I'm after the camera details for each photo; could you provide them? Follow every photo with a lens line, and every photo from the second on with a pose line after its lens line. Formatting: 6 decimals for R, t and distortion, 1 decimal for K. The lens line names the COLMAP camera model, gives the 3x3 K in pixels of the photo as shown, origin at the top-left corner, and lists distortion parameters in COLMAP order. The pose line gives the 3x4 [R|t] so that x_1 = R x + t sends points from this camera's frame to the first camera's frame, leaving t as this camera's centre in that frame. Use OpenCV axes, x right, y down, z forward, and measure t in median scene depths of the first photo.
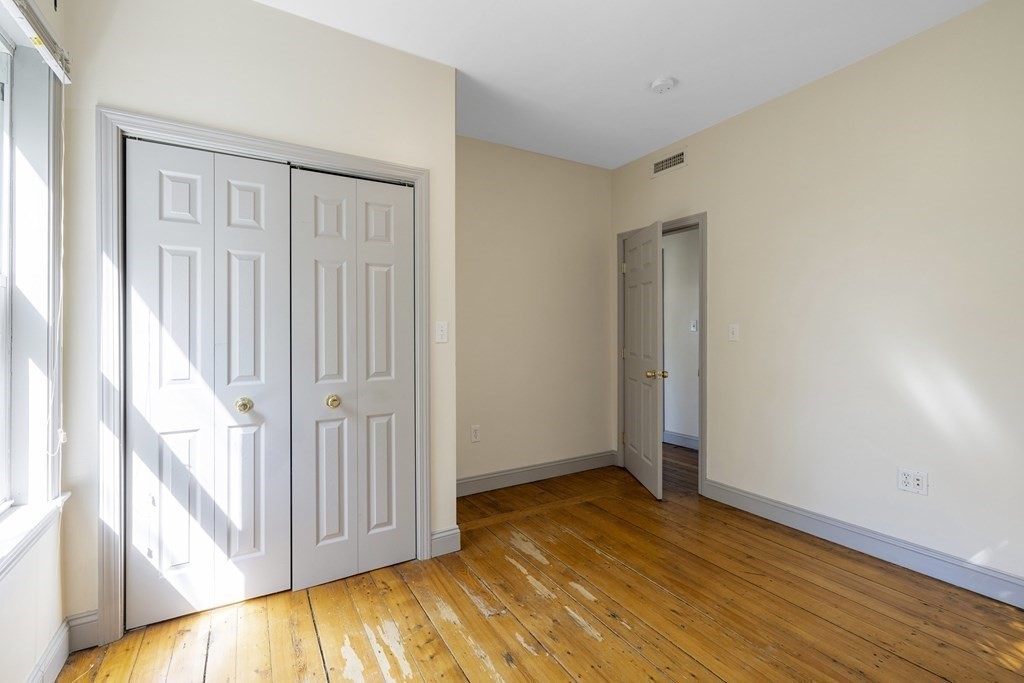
lens RADIAL K [[440.9, 0, 512.0], [0, 440.9, 336.5], [0, 0, 1]] dist [-0.000619, -0.001003]
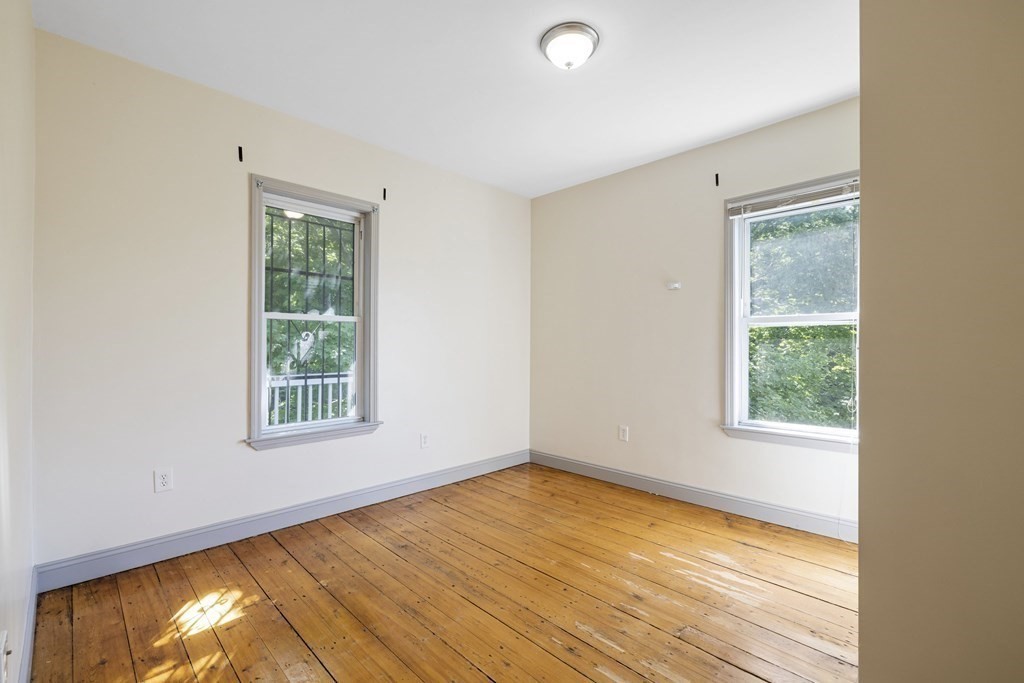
lens RADIAL K [[440.9, 0, 510.3], [0, 440.9, 341.2], [0, 0, 1]] dist [-0.000619, -0.001003]
pose [[-0.968220, 0.004706, -0.250057, 0.651419], [0.005363, 0.999984, -0.001944, -0.020682], [0.250044, -0.003223, -0.968229, 2.081917]]
